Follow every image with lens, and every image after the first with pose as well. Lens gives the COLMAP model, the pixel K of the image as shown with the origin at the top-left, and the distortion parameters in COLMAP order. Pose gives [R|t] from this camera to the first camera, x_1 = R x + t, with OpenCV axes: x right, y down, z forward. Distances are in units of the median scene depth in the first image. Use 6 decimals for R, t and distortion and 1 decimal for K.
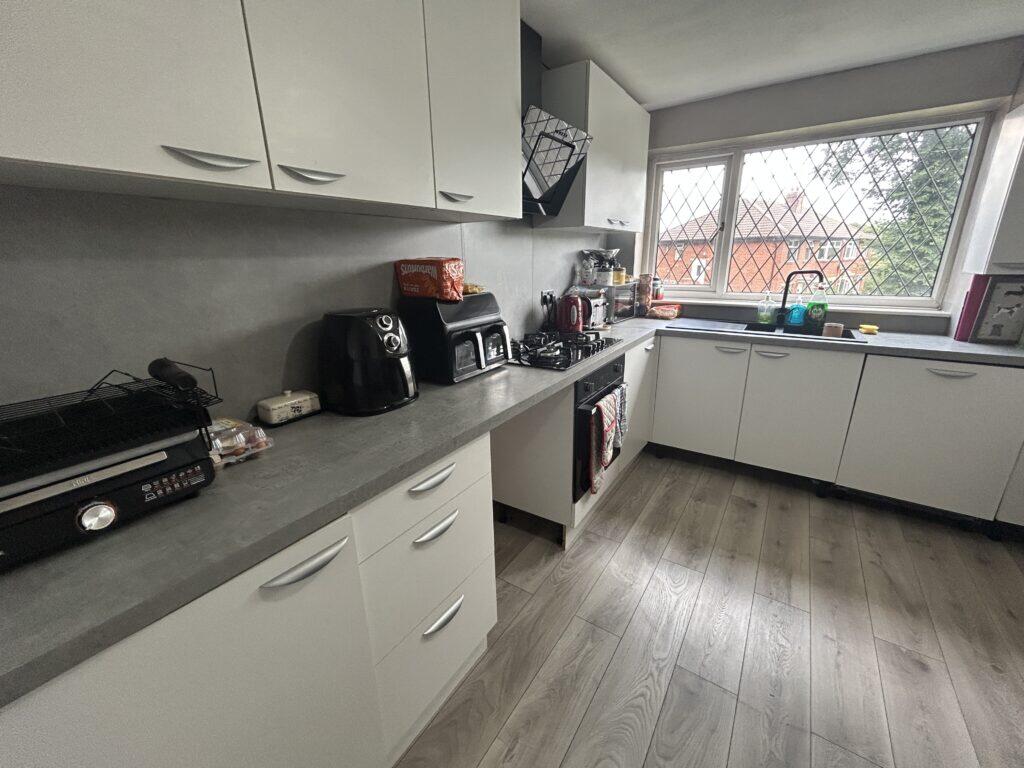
lens RADIAL K [[416.0, 0, 507.8], [0, 416.0, 382.4], [0, 0, 1]] dist [-0.002152, 0.000440]
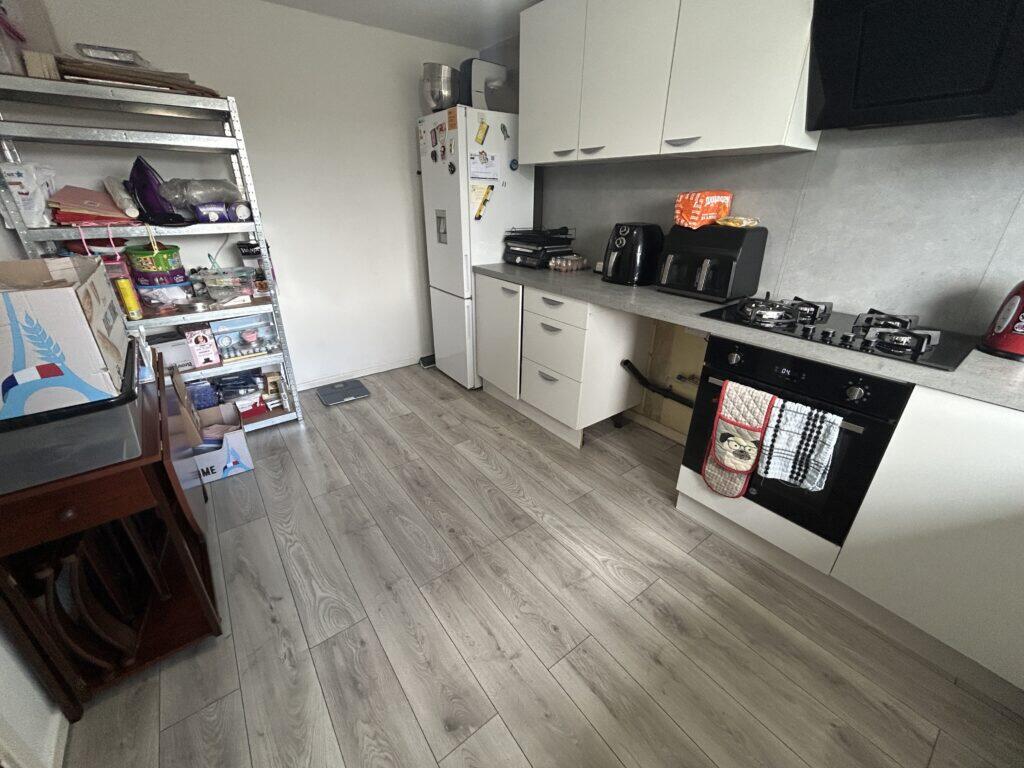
lens RADIAL K [[416.0, 0, 511.8], [0, 416.0, 379.7], [0, 0, 1]] dist [-0.002152, 0.000440]
pose [[-0.314326, 0.402612, -0.859711, 0.873457], [-0.272950, 0.829042, 0.488045, -0.194021], [0.909229, 0.388063, -0.150697, 0.609374]]
